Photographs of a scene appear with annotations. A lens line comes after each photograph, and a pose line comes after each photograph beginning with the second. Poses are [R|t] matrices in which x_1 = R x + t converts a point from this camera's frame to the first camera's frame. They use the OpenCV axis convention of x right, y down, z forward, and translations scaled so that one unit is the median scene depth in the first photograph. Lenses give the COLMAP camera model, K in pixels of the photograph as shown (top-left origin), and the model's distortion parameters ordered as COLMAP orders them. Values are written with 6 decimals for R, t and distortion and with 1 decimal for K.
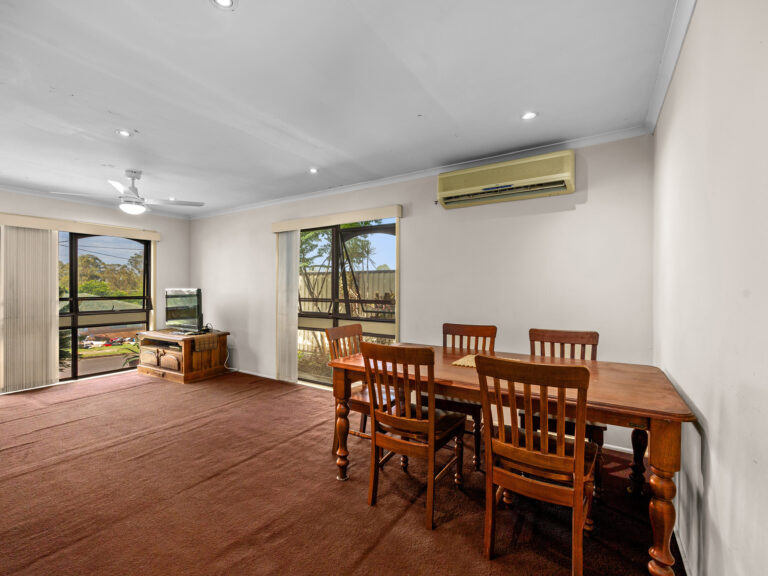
lens RADIAL K [[347.6, 0, 384.9], [0, 347.6, 290.0], [0, 0, 1]] dist [-0.000222, -0.000616]
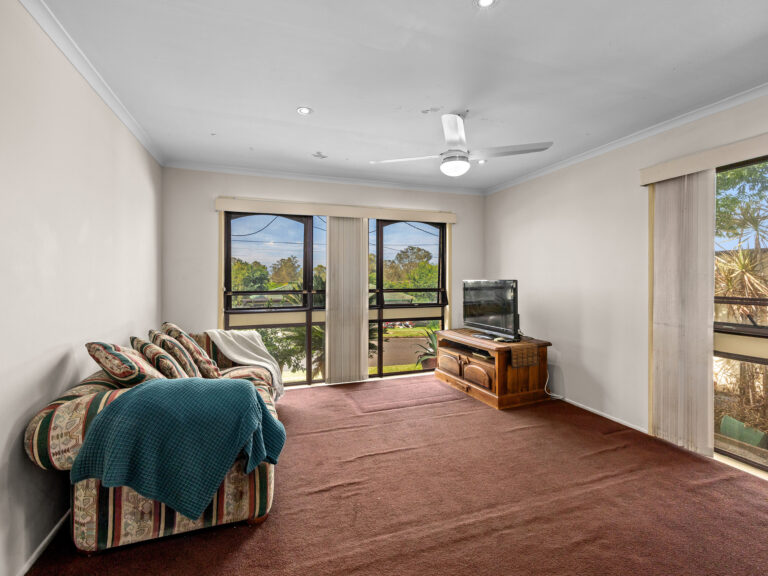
lens RADIAL K [[347.6, 0, 384.4], [0, 347.6, 281.5], [0, 0, 1]] dist [-0.000222, -0.000616]
pose [[0.790339, 0.002842, -0.612664, -0.307313], [-0.003100, 0.999995, 0.000639, 0.000763], [0.612662, 0.001395, 0.790344, 0.263914]]
